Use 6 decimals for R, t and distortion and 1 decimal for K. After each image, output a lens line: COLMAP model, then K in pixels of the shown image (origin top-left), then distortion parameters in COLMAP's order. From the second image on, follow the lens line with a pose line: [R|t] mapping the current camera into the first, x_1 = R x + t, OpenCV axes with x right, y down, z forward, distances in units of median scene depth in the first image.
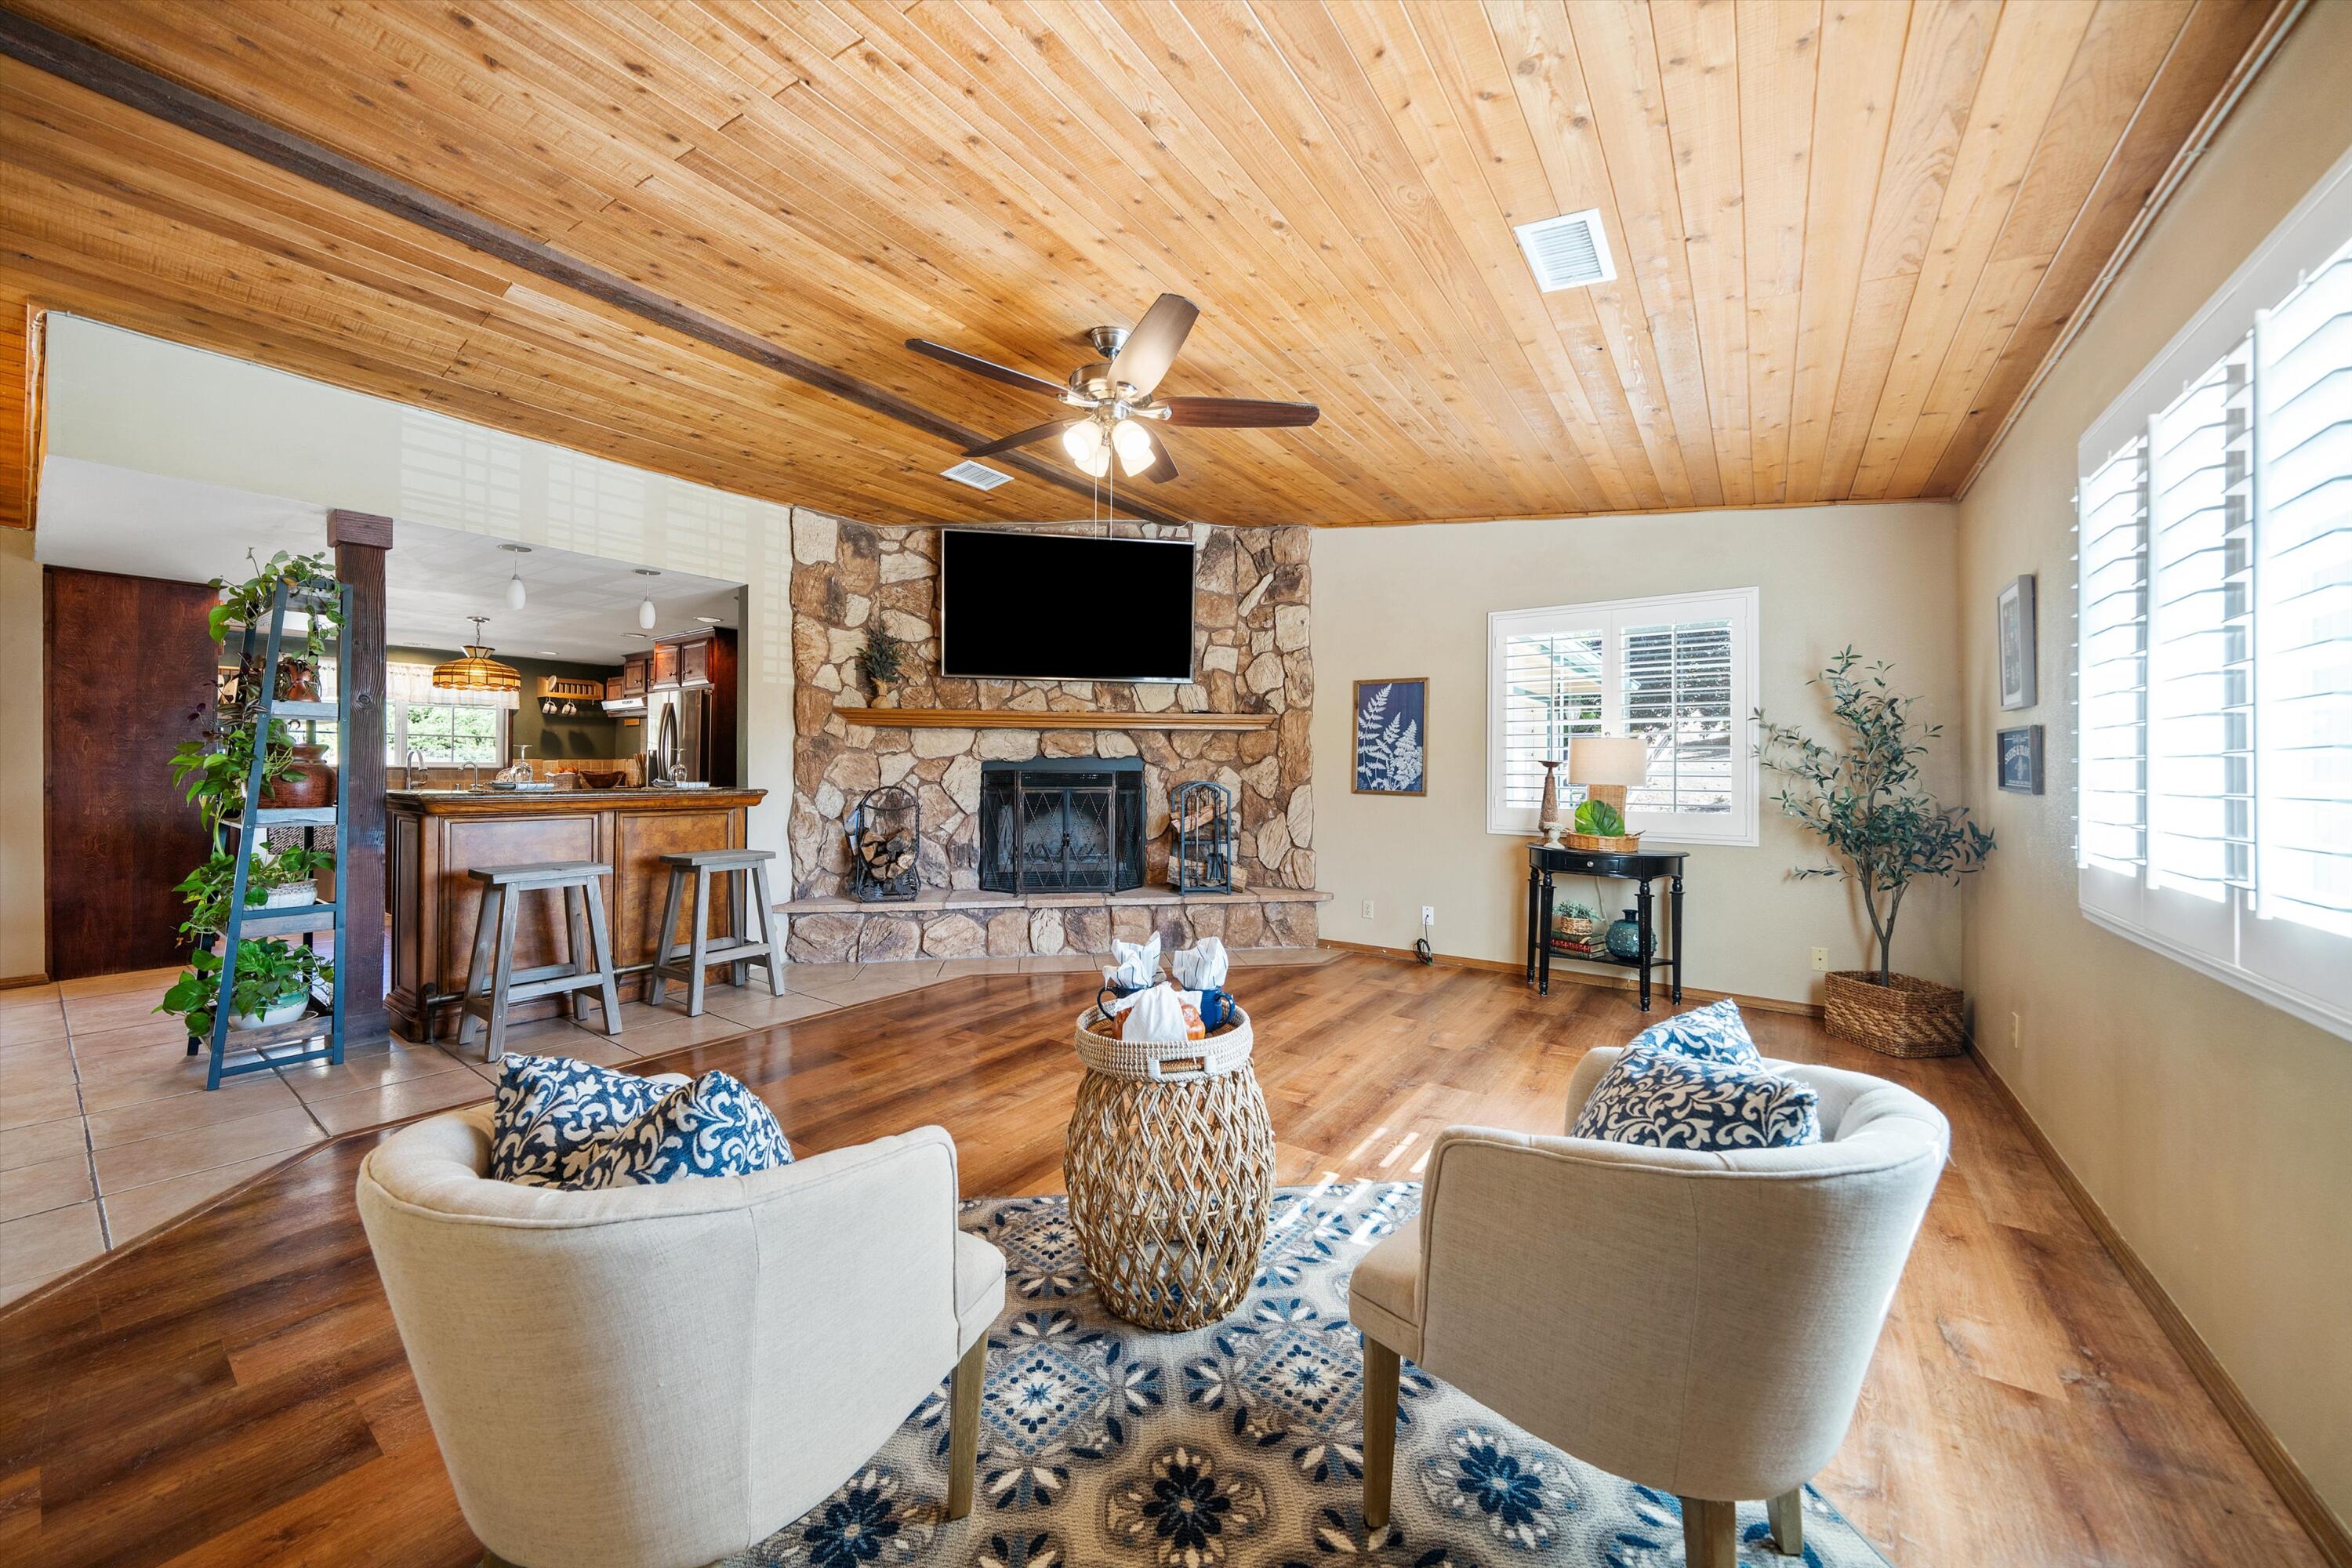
lens RADIAL K [[820.2, 0, 1144.2], [0, 820.2, 768.1], [0, 0, 1]] dist [-0.001303, -0.000388]
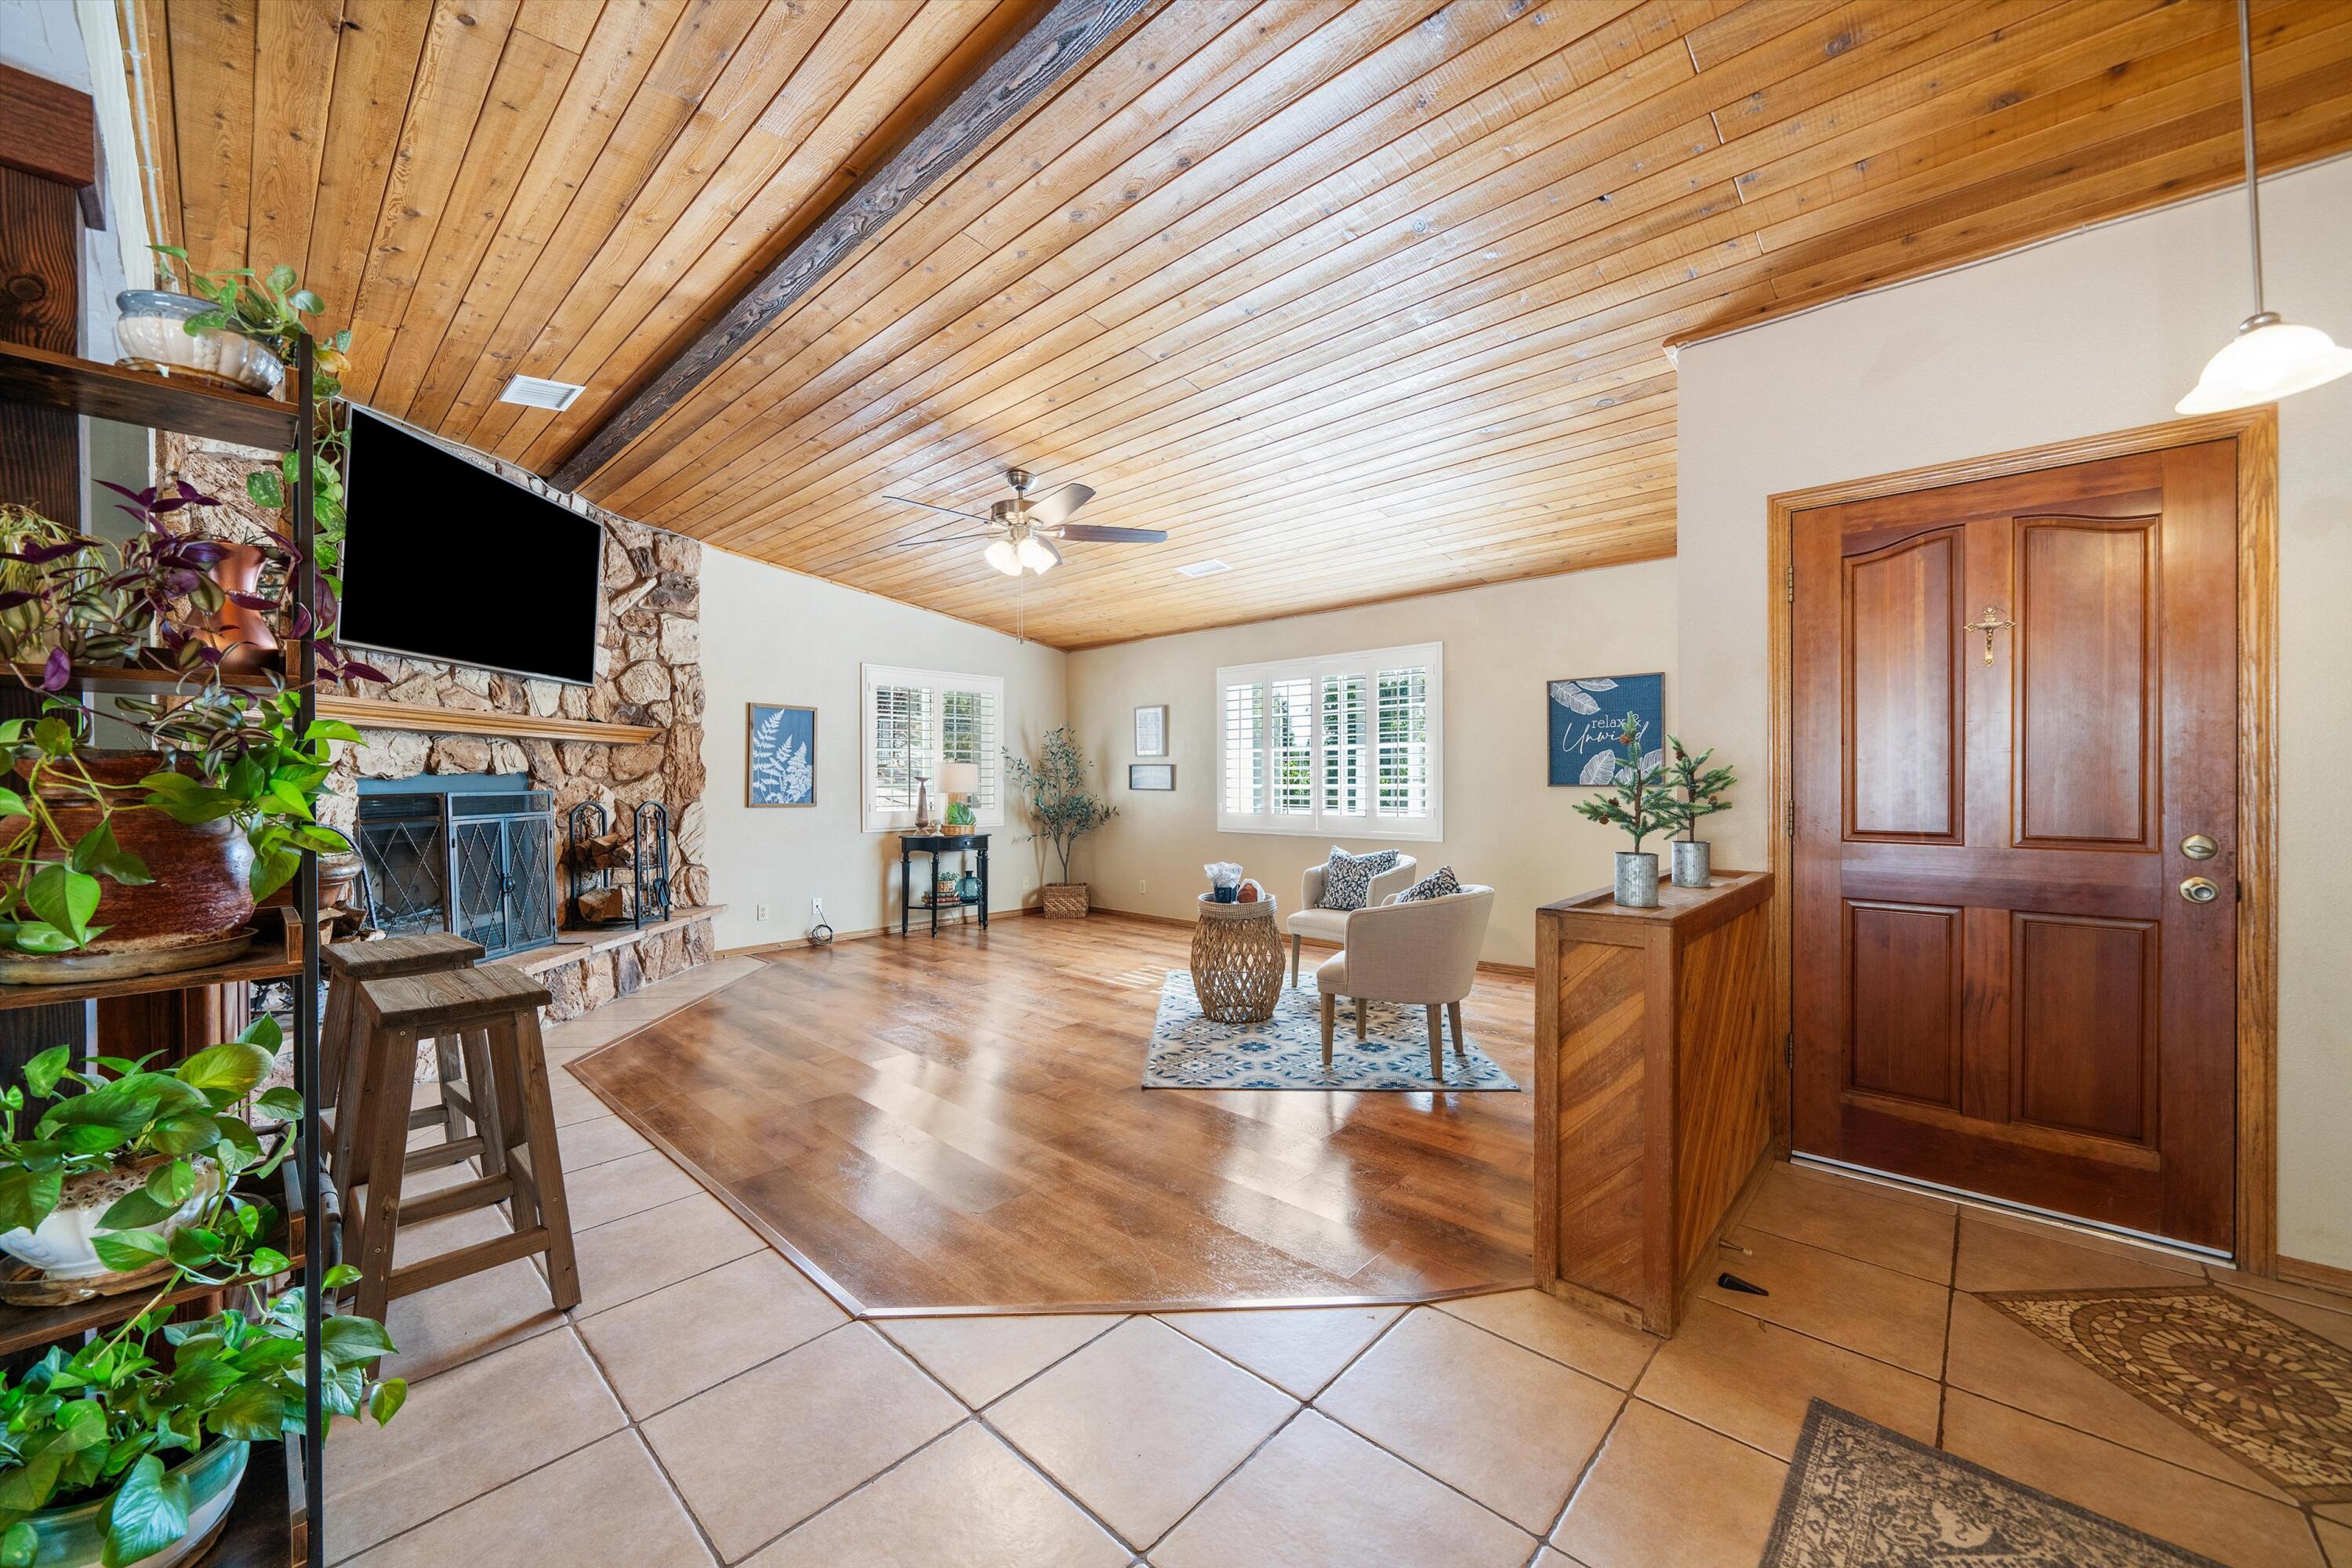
lens RADIAL K [[877.4, 0, 1196.3], [0, 877.4, 784.7], [0, 0, 1]] dist [0.001329, 0.000022]
pose [[0.095340, -0.014946, 0.995333, -0.815071], [0.001881, 0.999888, 0.014834, -0.014626], [-0.995443, 0.000458, 0.095357, 0.299249]]
